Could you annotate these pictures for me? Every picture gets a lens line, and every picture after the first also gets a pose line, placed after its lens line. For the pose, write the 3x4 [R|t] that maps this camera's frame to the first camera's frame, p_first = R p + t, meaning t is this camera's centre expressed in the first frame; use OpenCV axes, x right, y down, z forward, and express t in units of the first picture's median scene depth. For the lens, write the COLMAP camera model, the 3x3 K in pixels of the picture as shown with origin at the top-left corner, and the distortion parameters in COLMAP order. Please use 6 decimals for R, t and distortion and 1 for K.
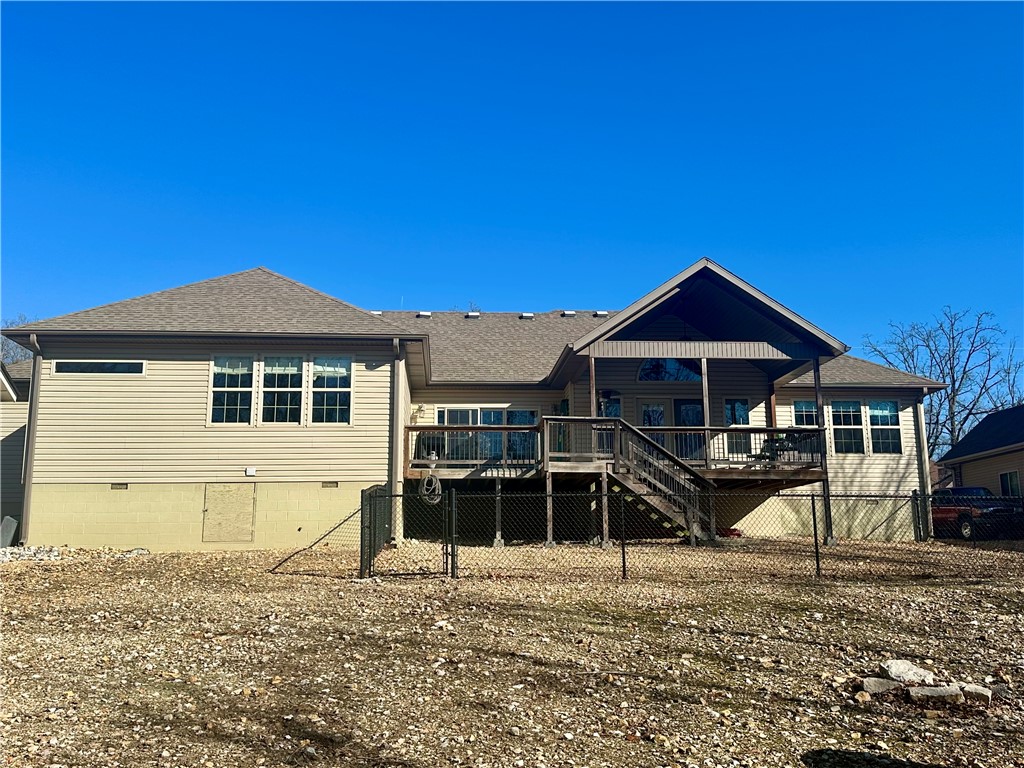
lens RADIAL K [[924.3, 0, 510.9], [0, 924.3, 380.6], [0, 0, 1]] dist [0.083873, -0.041161]
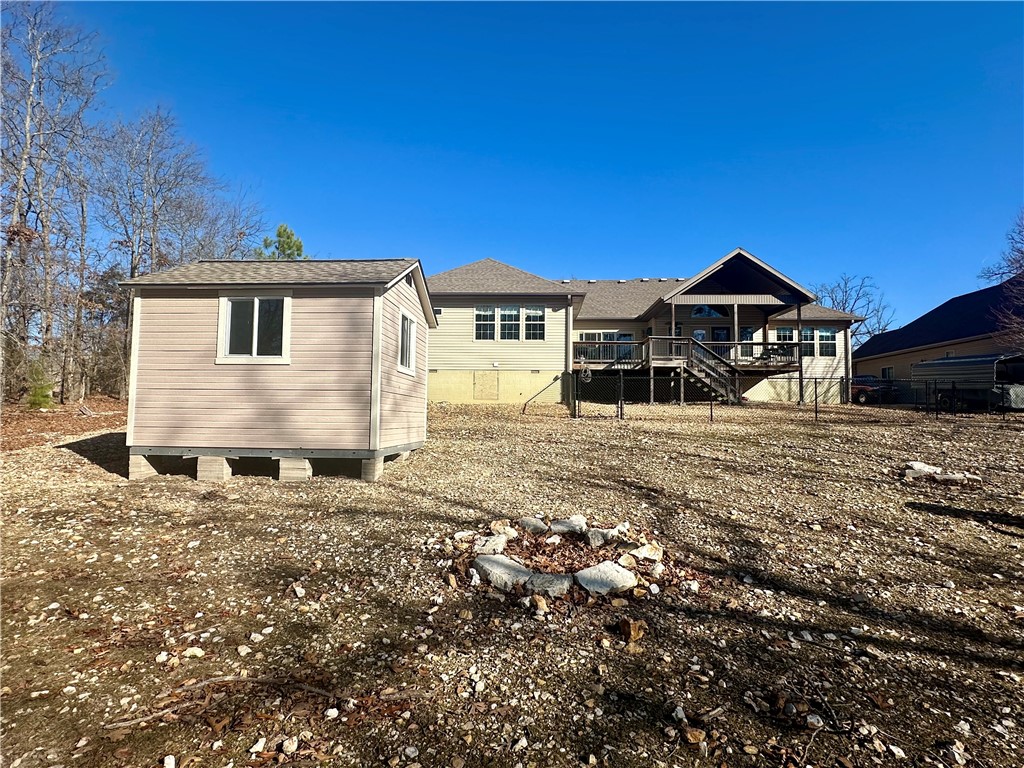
lens RADIAL K [[493.9, 0, 512.2], [0, 493.9, 386.4], [0, 0, 1]] dist [-0.001124, -0.000151]
pose [[0.993849, 0.009312, -0.110353, -0.123480], [0.006014, 0.990450, 0.137740, -0.000282], [0.110581, -0.137556, 0.984302, -0.026459]]
